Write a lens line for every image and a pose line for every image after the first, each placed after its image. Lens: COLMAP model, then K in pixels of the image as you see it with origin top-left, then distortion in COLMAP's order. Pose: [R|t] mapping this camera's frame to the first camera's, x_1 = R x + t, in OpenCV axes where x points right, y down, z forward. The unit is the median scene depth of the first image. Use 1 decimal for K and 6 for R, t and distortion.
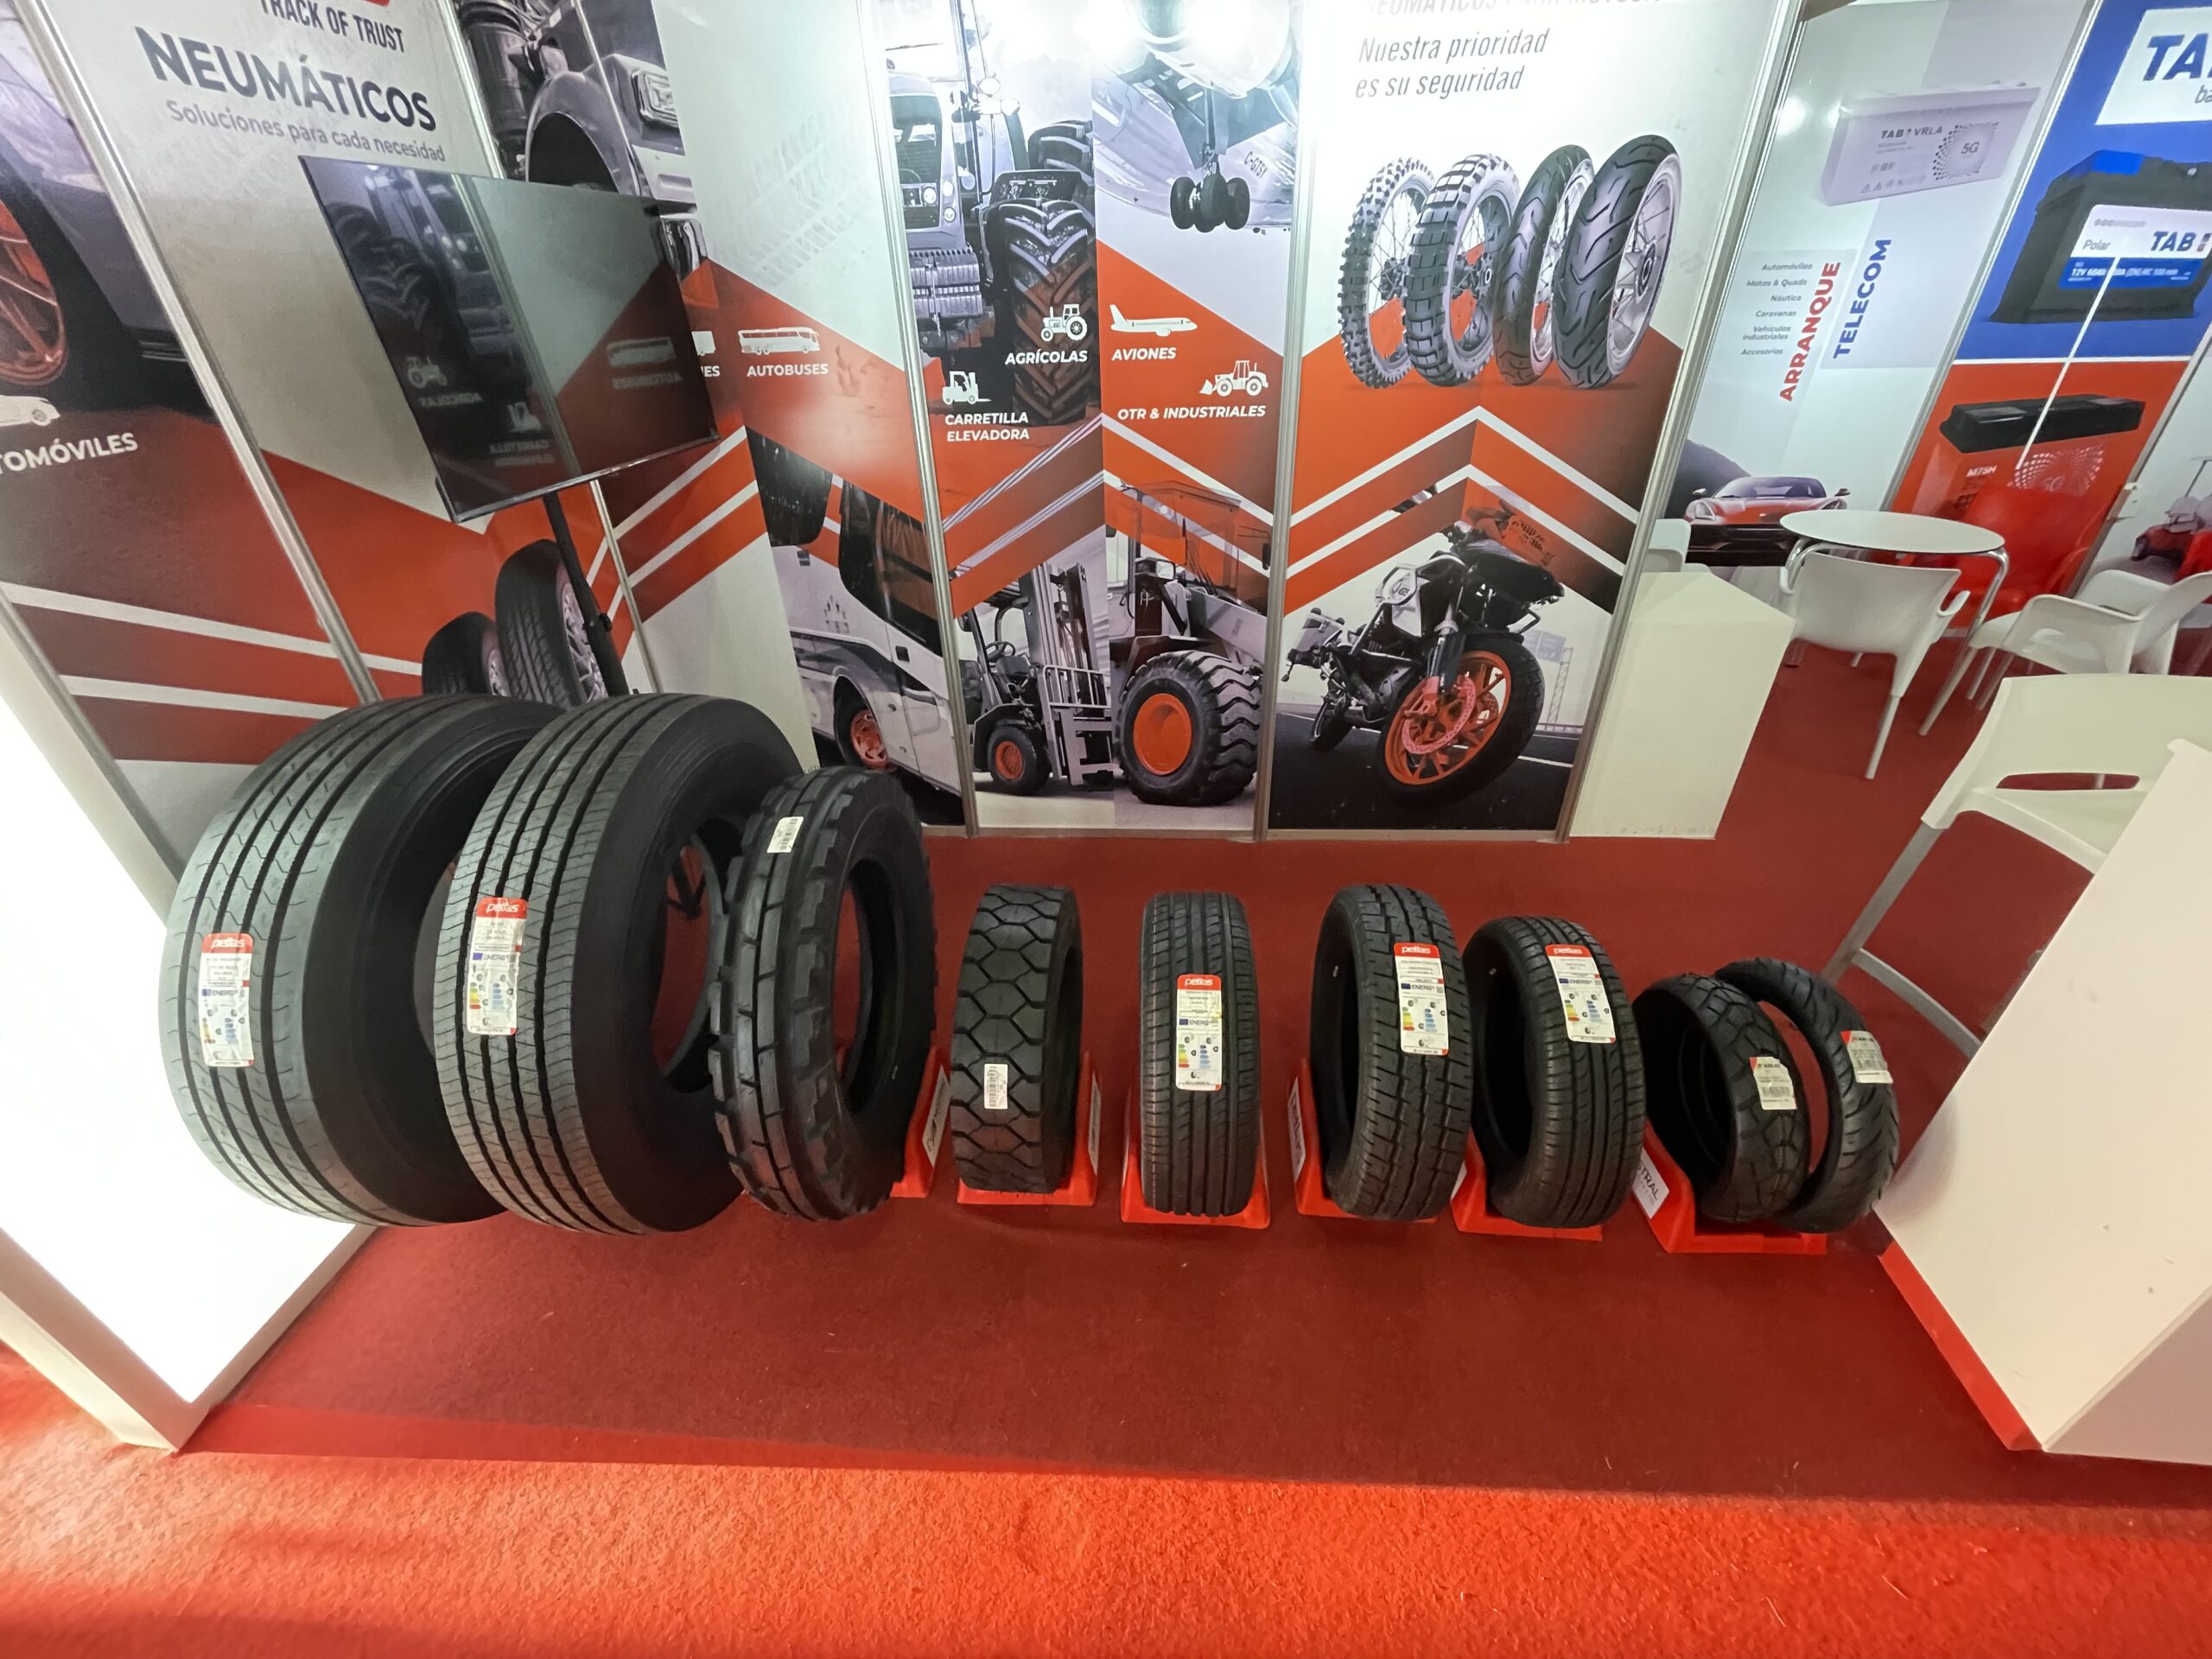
lens RADIAL K [[893.6, 0, 1107.2], [0, 893.6, 822.4], [0, 0, 1]] dist [-0.002530, 0.000379]
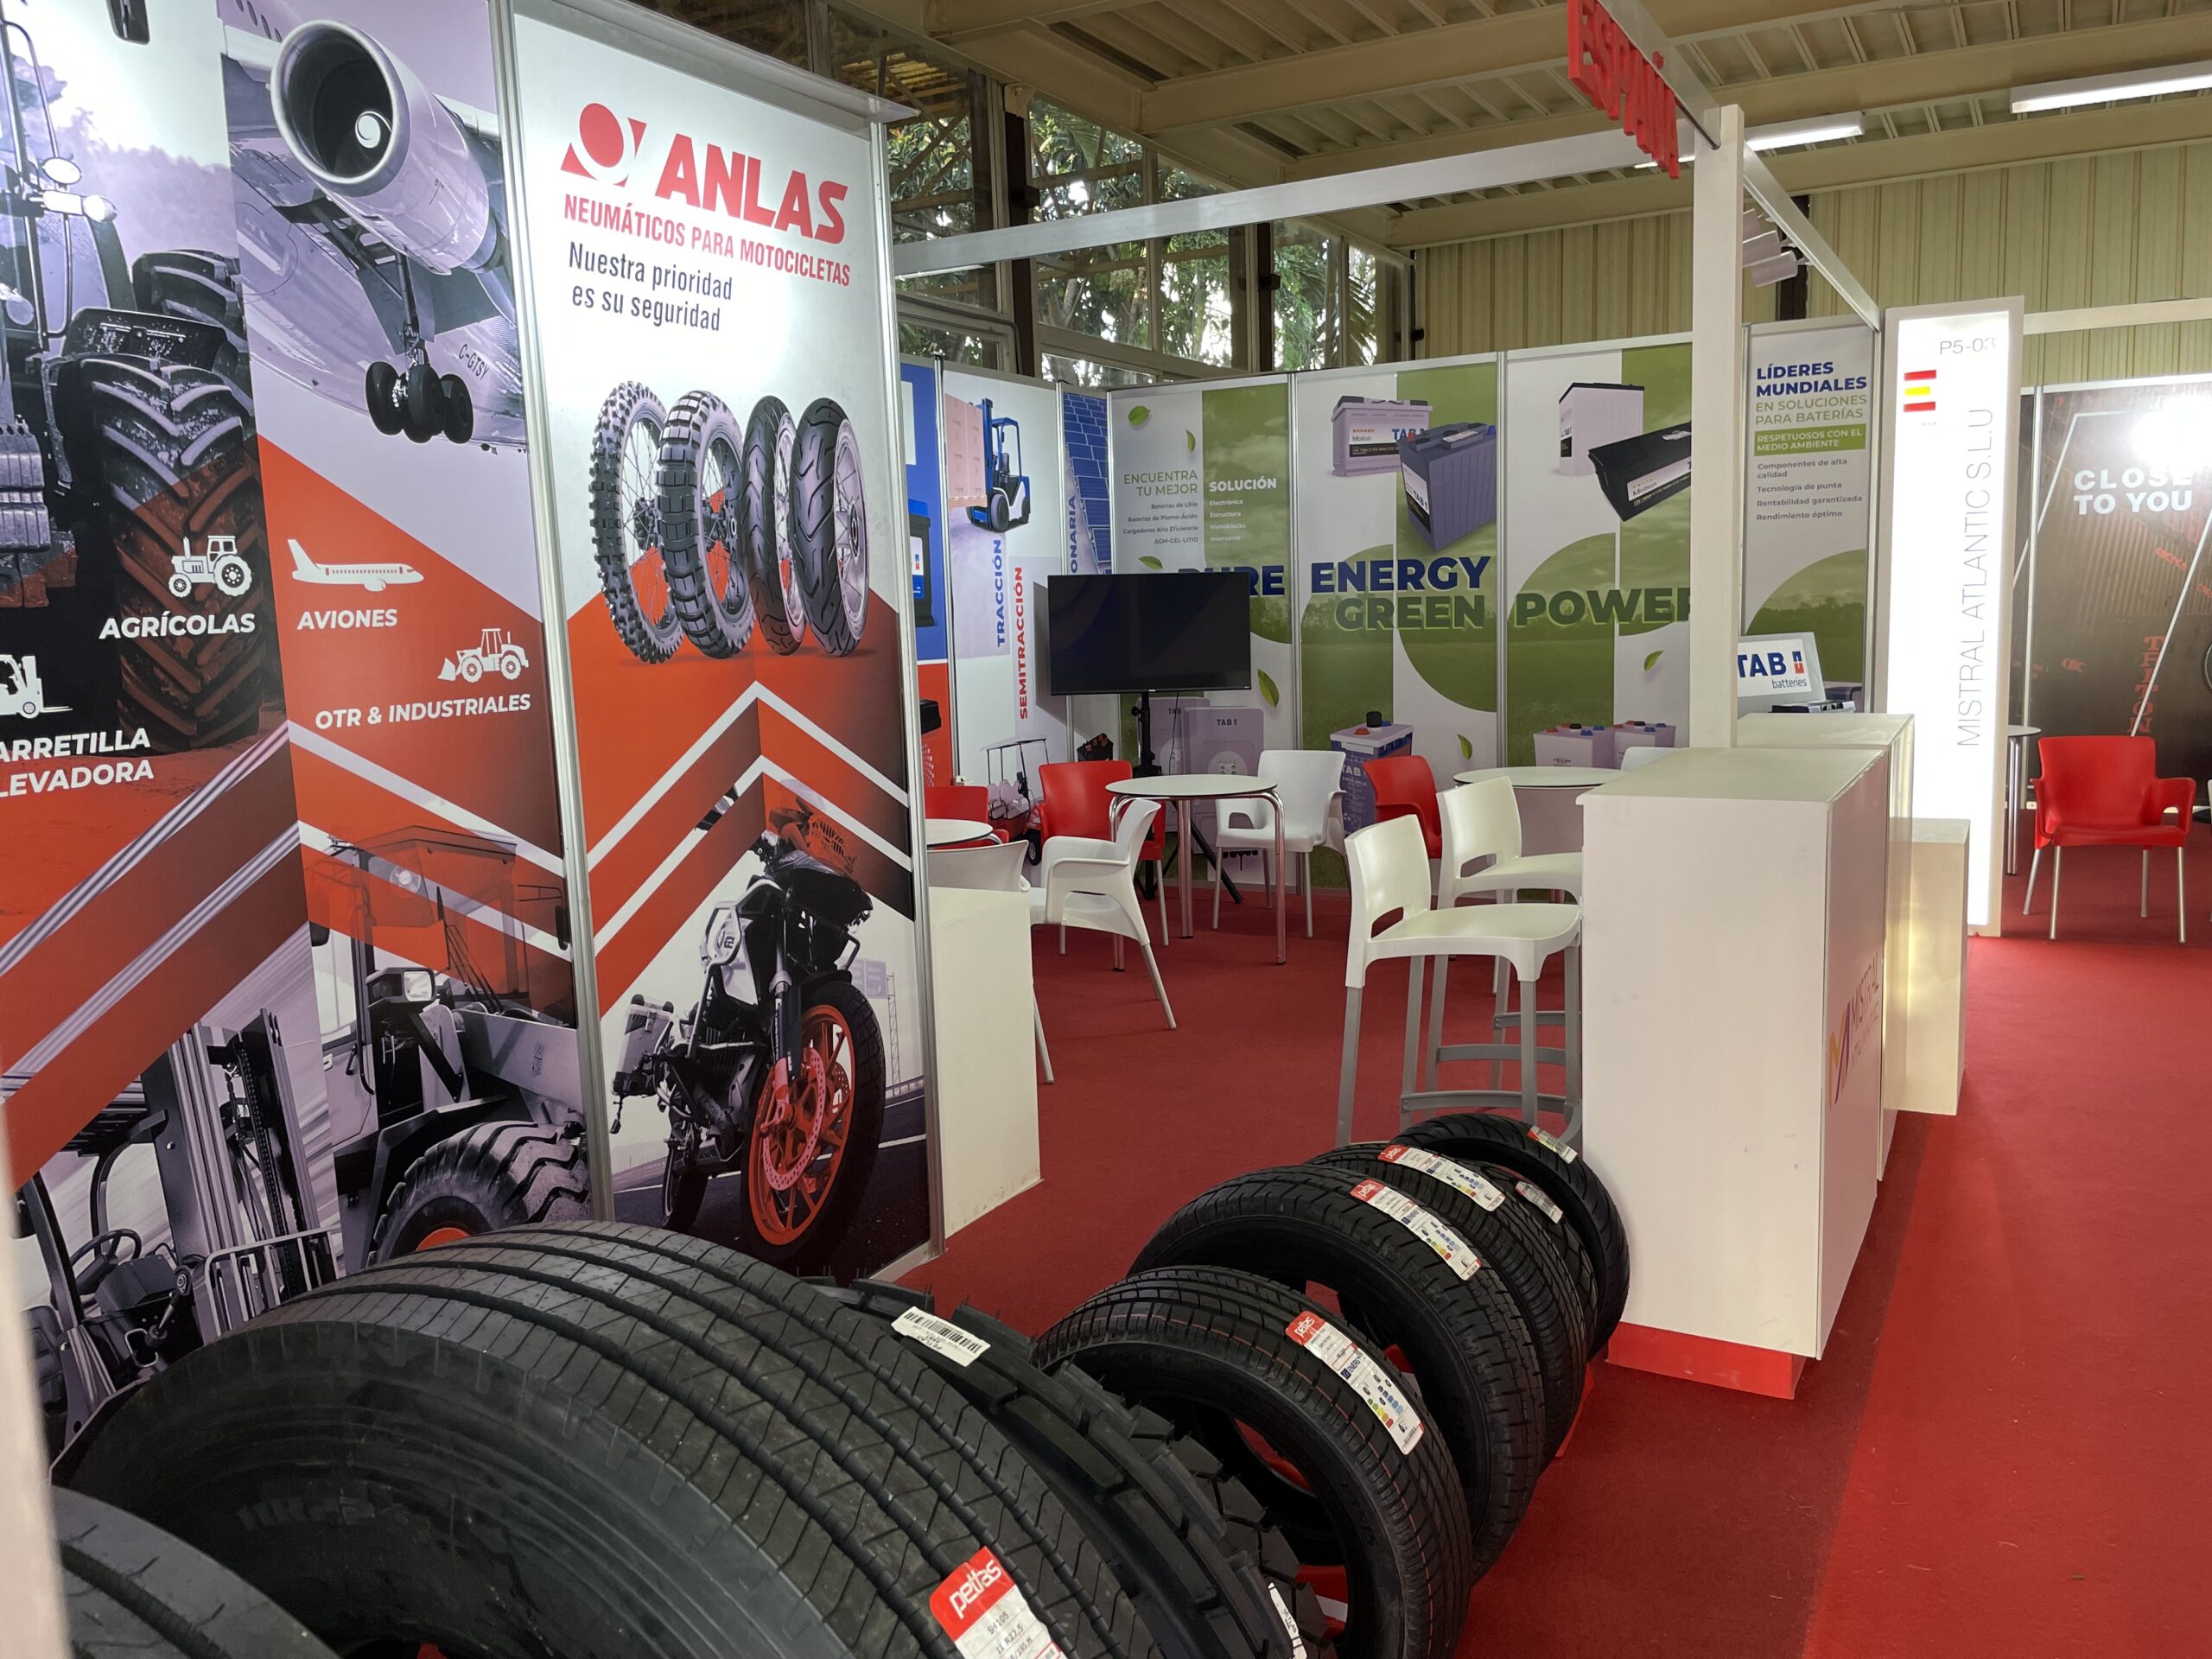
lens RADIAL K [[1680.7, 0, 1114.5], [0, 1680.7, 824.2], [0, 0, 1]] dist [0.084083, -0.120155]
pose [[0.415445, -0.106056, 0.903415, -0.718243], [0.492457, 0.861262, -0.125354, -0.041346], [-0.764782, 0.496970, 0.410035, 0.252468]]
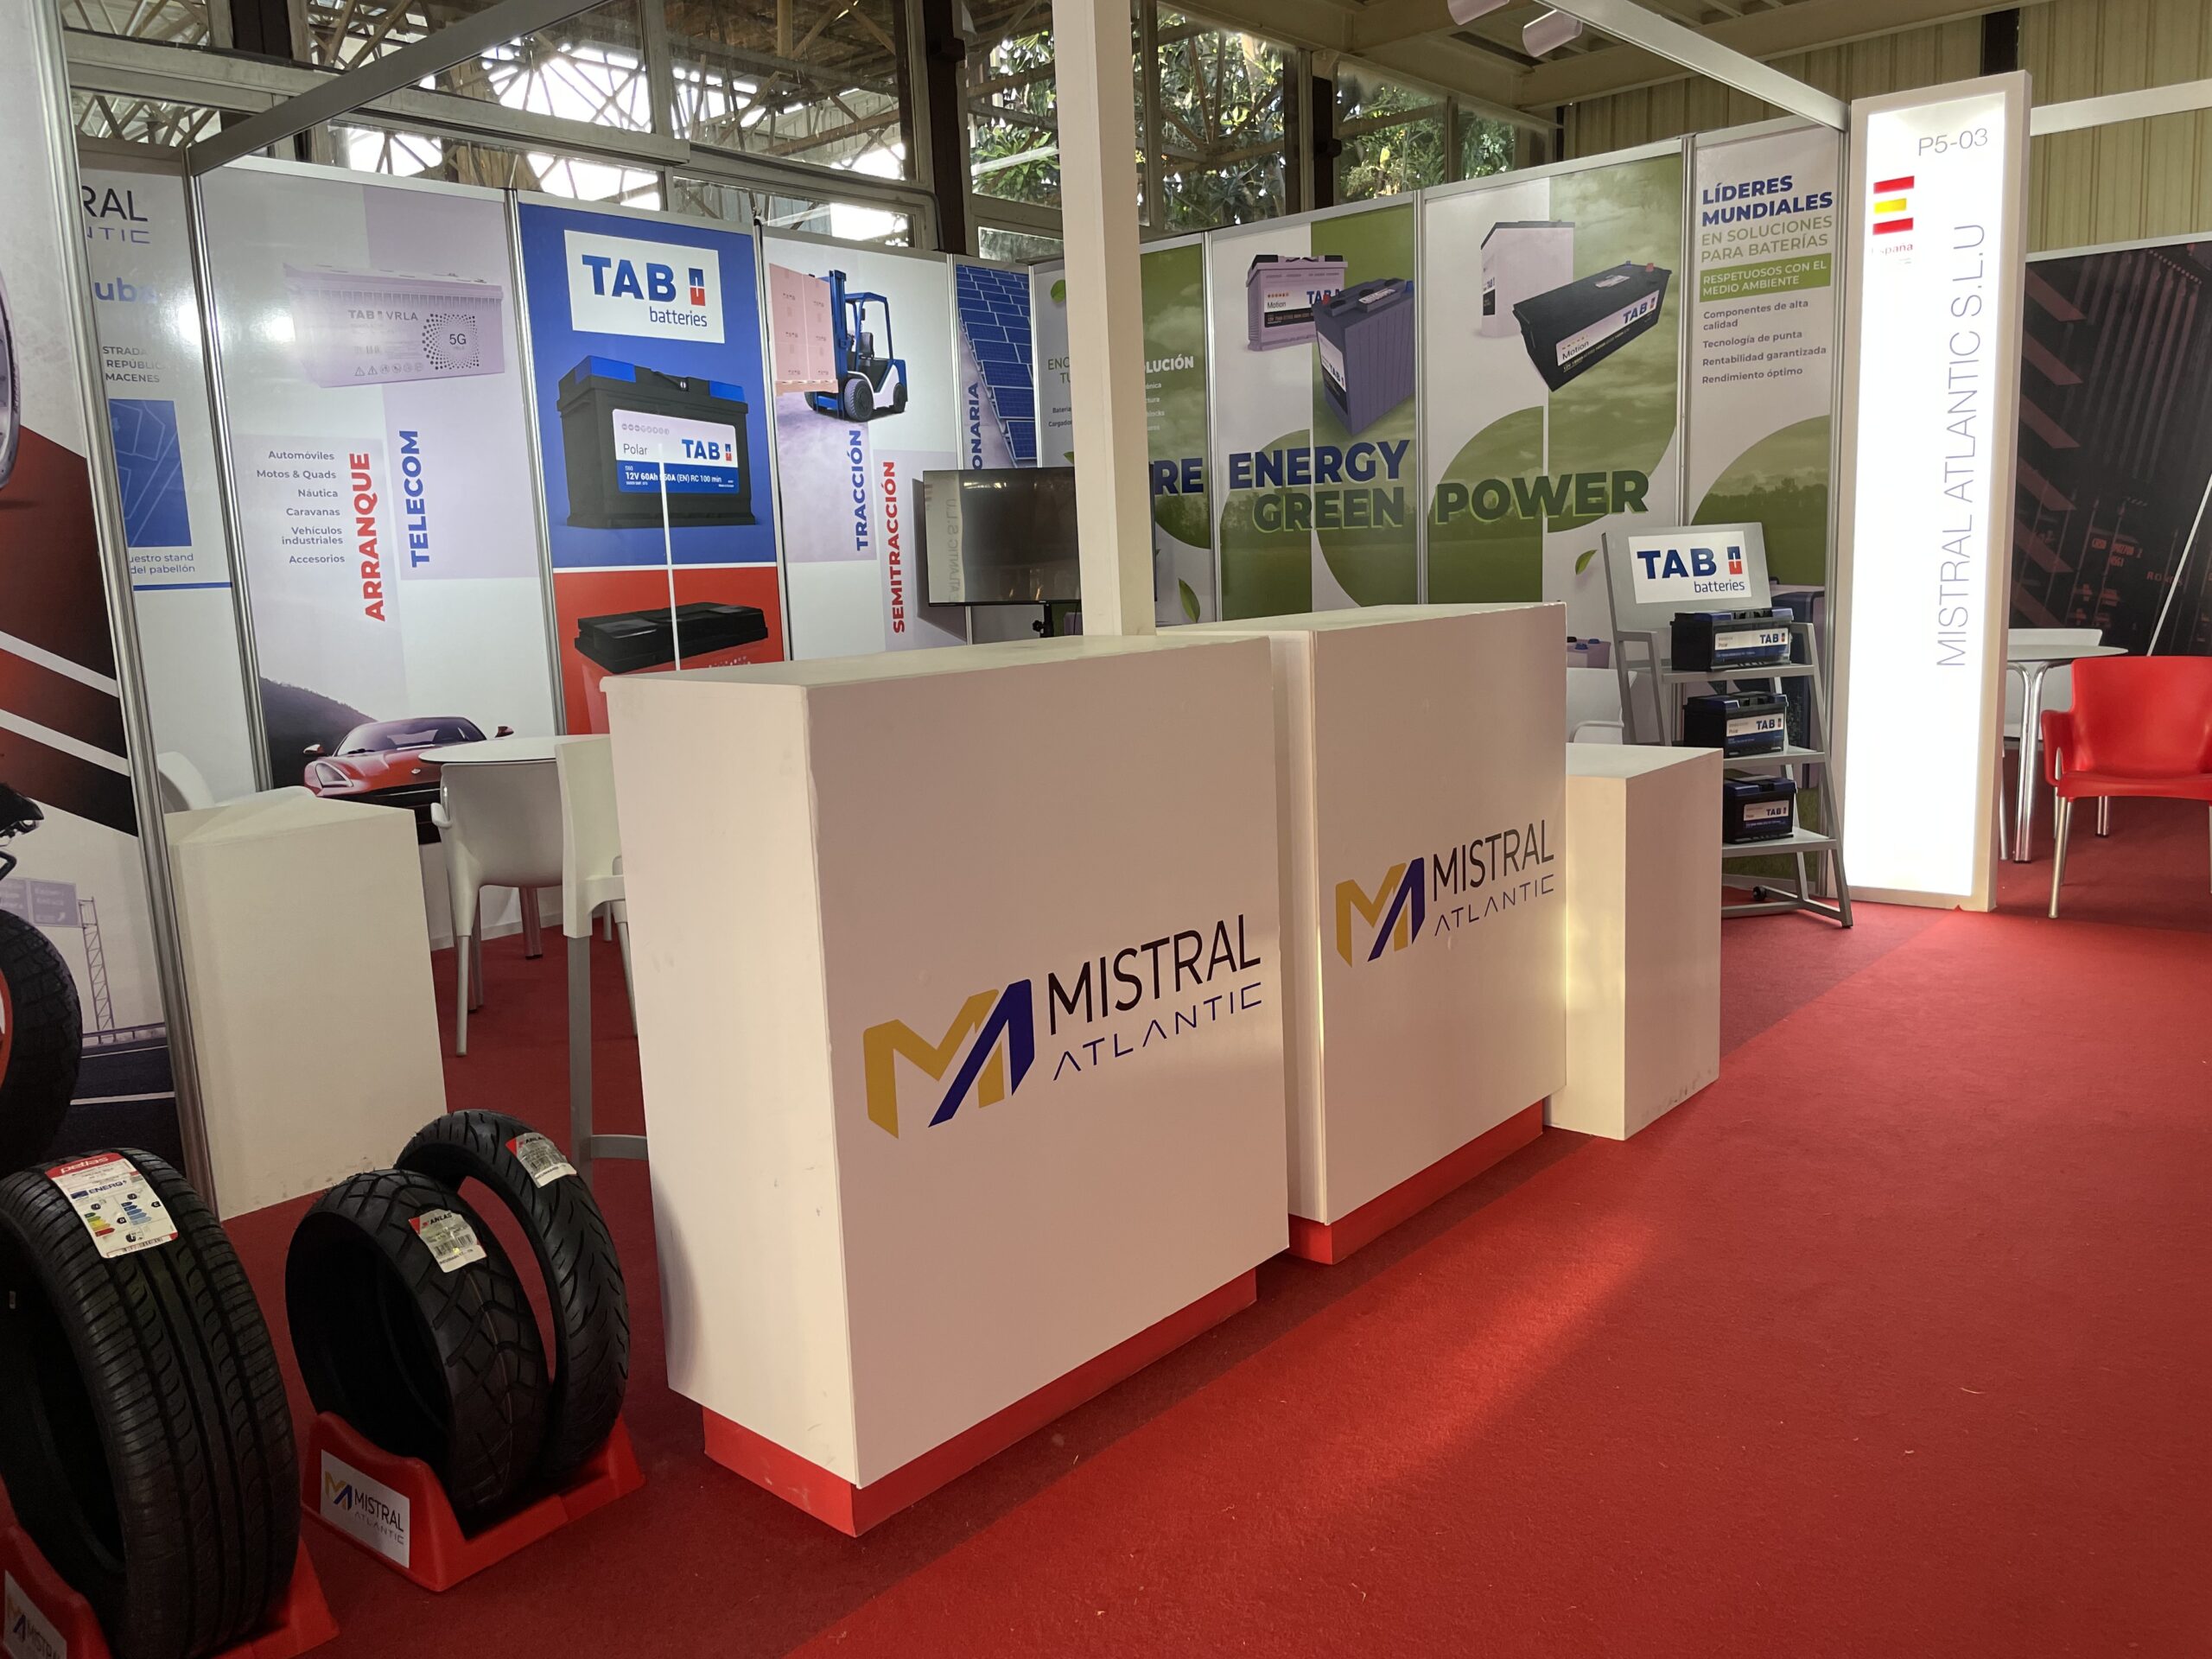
lens RADIAL K [[1680.7, 0, 1123.0], [0, 1680.7, 834.7], [0, 0, 1]] dist [0.084083, -0.120155]
pose [[0.596225, -0.126449, 0.792797, 0.022993], [0.437140, 0.879421, -0.188487, 0.327957], [-0.673368, 0.458944, 0.579609, -0.191358]]
